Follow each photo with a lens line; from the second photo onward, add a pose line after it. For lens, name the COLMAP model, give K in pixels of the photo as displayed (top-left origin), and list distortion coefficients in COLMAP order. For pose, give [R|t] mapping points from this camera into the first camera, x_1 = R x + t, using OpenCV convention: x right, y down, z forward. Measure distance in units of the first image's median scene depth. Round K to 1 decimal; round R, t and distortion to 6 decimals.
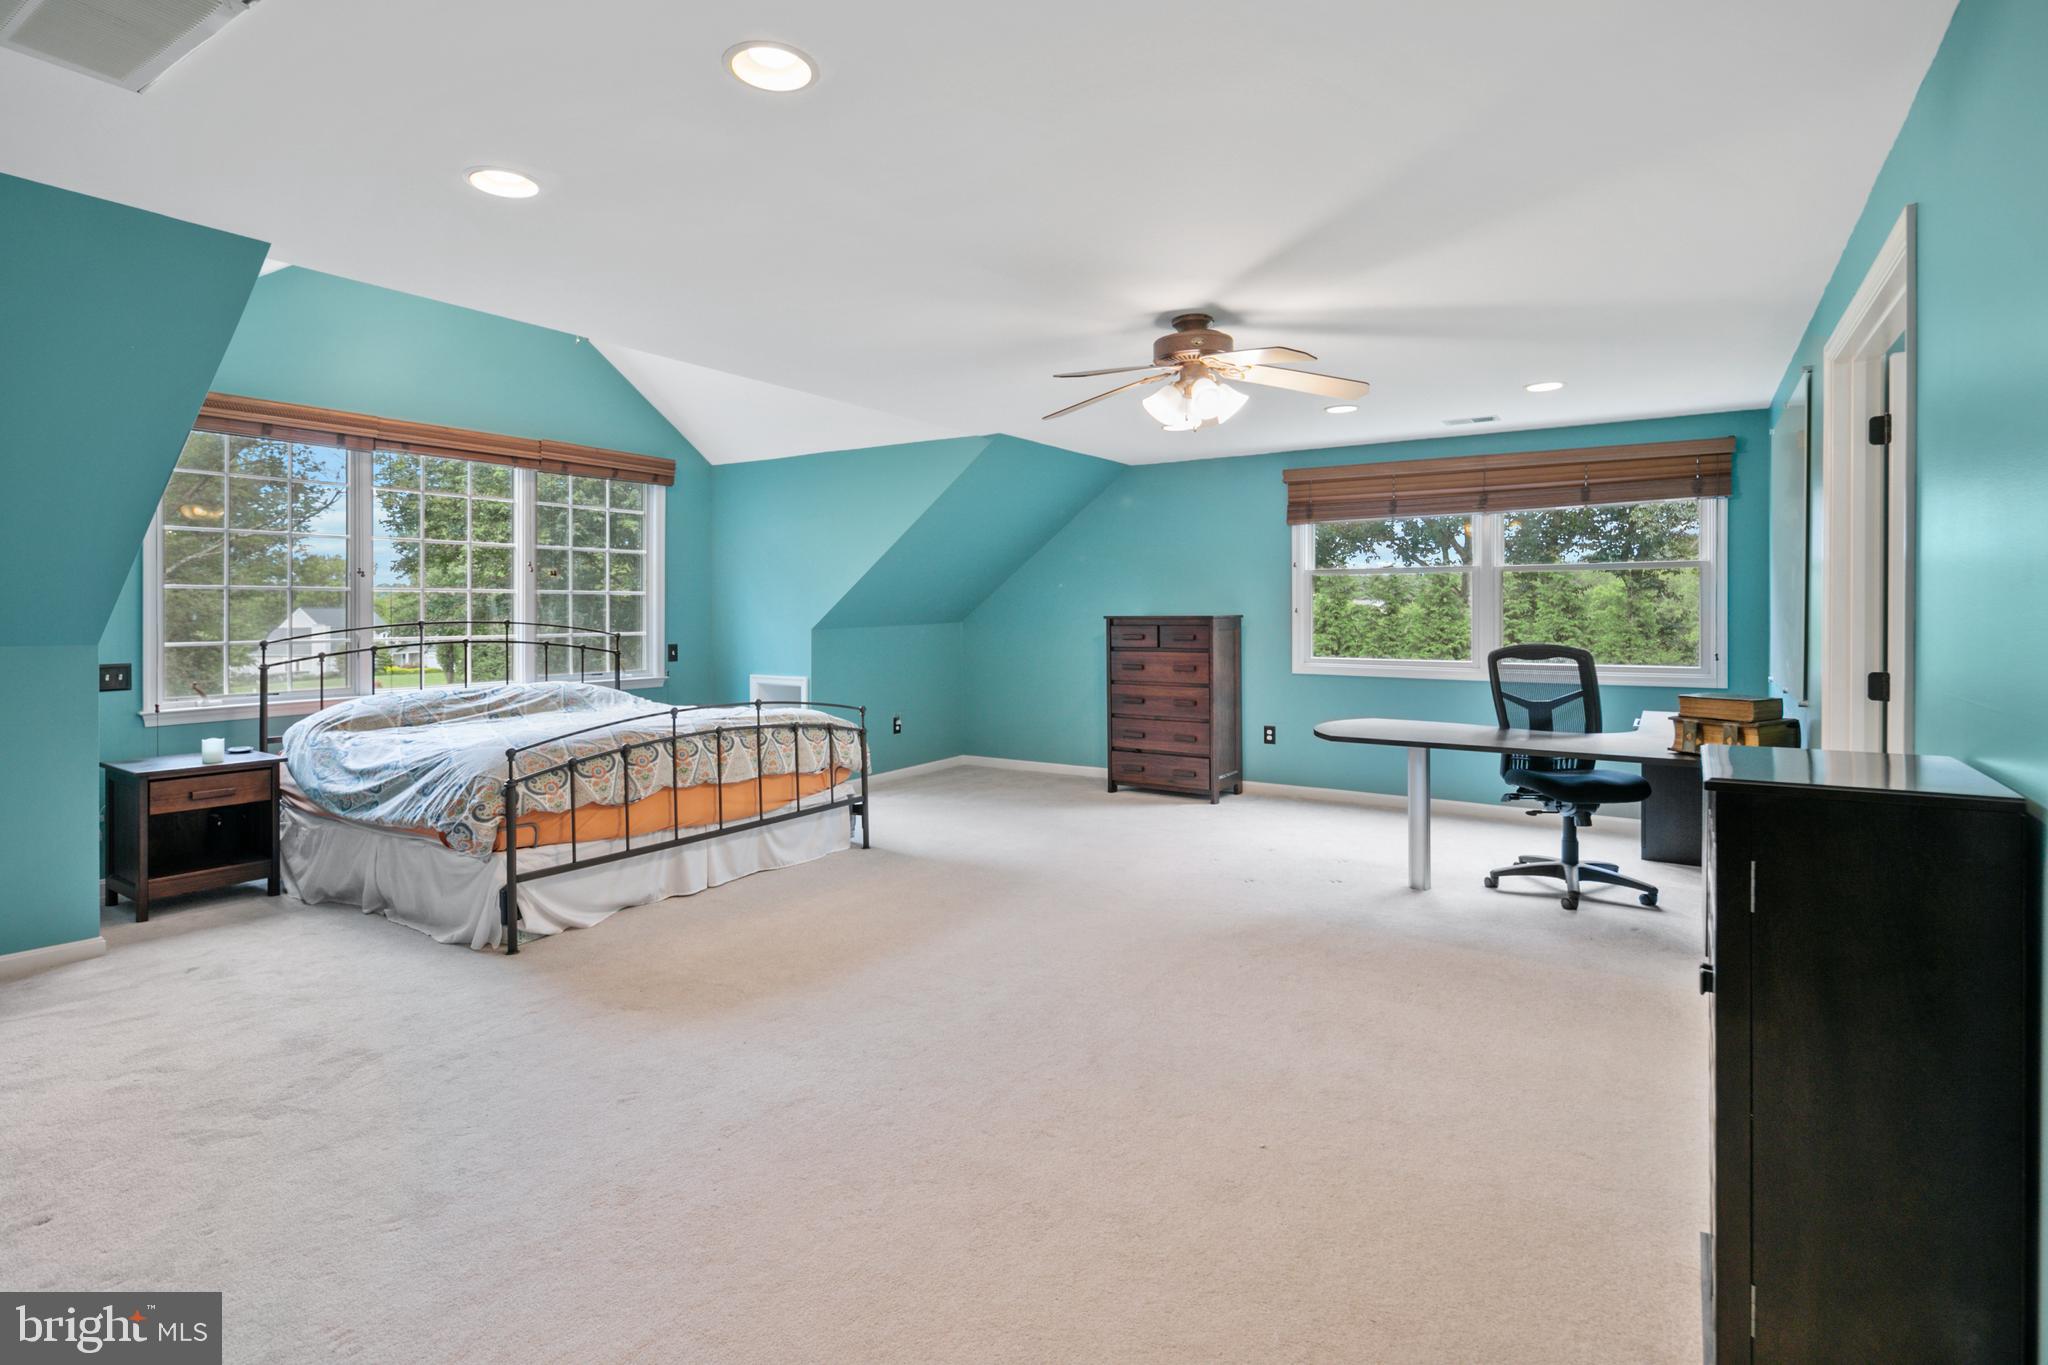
lens RADIAL K [[1009.8, 0, 1026.5], [0, 1009.8, 621.2], [0, 0, 1]] dist [-0.000486, -0.000320]
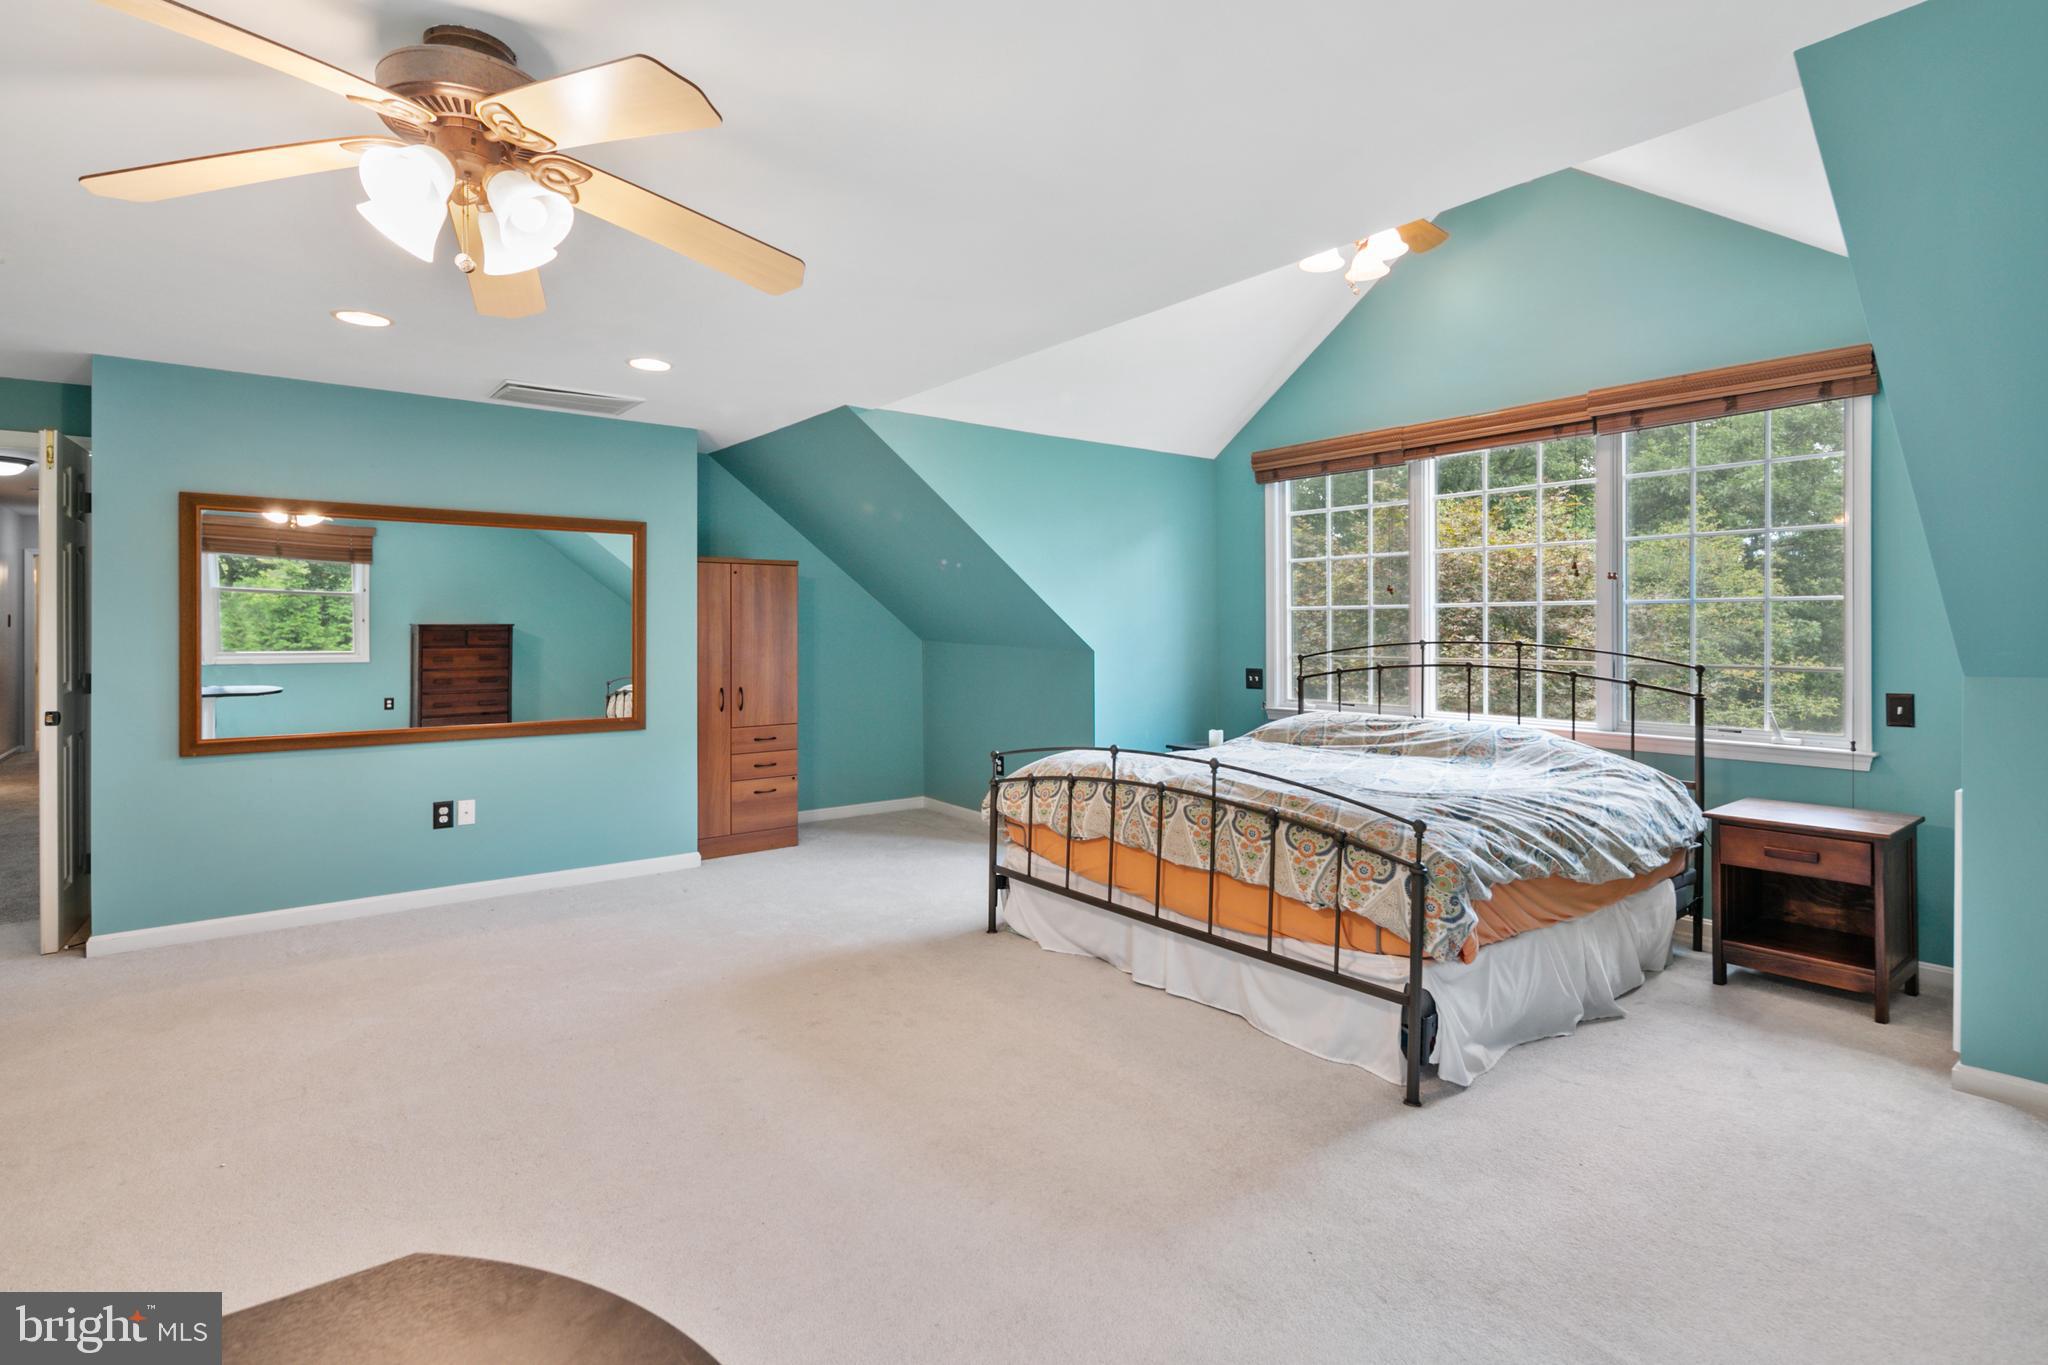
lens RADIAL K [[1009.8, 0, 1026.5], [0, 1009.8, 621.2], [0, 0, 1]] dist [-0.000486, -0.000320]
pose [[-0.349286, -0.002749, -0.937012, 0.399386], [-0.006192, 0.999981, -0.000626, -0.015248], [0.936996, 0.005583, -0.349297, 1.040956]]
